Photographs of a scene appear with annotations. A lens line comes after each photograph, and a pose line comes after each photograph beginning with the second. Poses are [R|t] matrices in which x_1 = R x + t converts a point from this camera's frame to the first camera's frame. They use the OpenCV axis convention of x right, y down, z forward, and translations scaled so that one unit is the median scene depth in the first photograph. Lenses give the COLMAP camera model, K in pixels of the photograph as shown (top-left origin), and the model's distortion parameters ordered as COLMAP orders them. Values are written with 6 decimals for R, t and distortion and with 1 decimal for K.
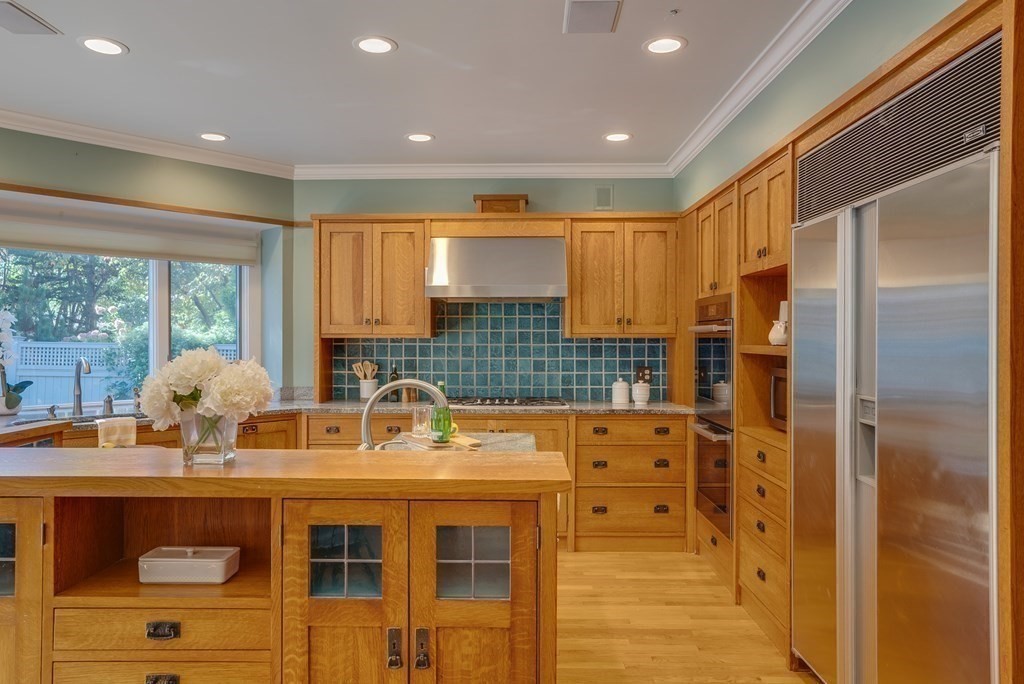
lens RADIAL K [[691.4, 0, 512.0], [0, 691.4, 342.0], [0, 0, 1]] dist [0.001502, 0.004680]
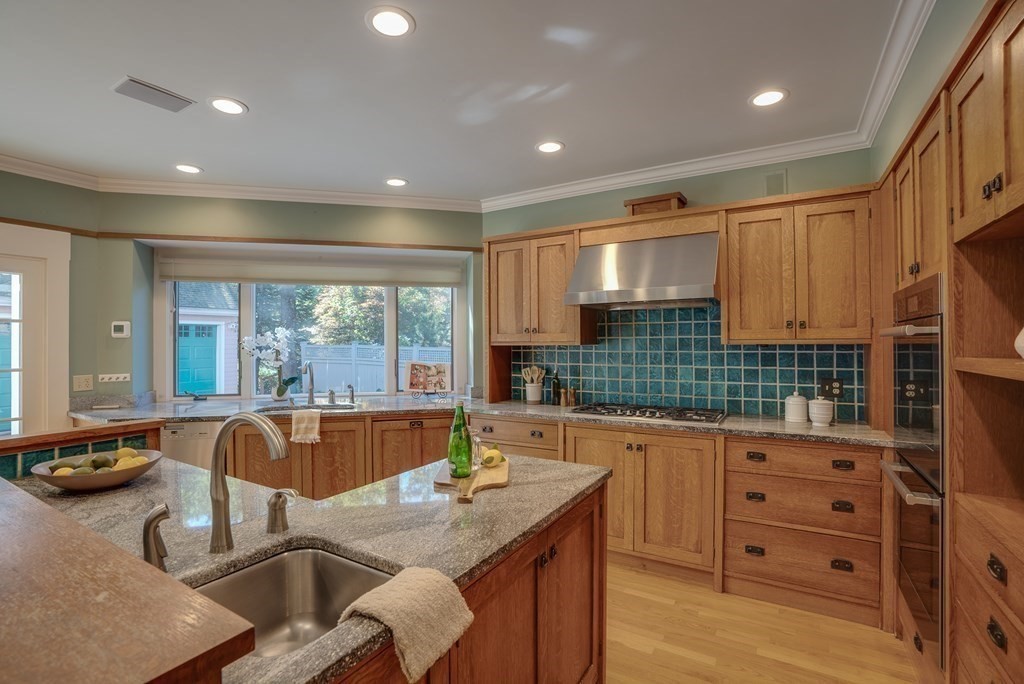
lens RADIAL K [[476.2, 0, 512.0], [0, 476.2, 342.0], [0, 0, 1]] dist [-0.073489, 0.035617]
pose [[0.865856, -0.007204, -0.500242, 0.144472], [0.003471, 0.999959, -0.008393, -0.005249], [0.500282, 0.005531, 0.865845, 0.341395]]
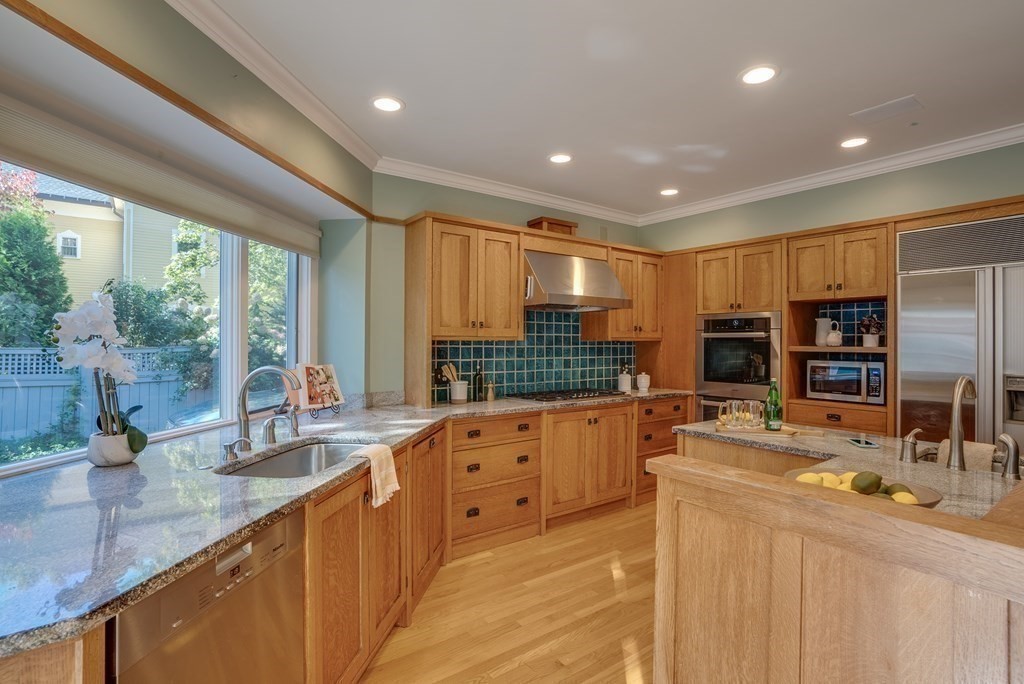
lens RADIAL K [[498.2, 0, 512.0], [0, 498.2, 342.0], [0, 0, 1]] dist [-0.057874, 0.000006]
pose [[0.796129, 0.001806, 0.605124, -0.606711], [0.001552, 0.999986, -0.005027, 0.000390], [-0.605125, 0.004941, 0.796116, 0.380353]]
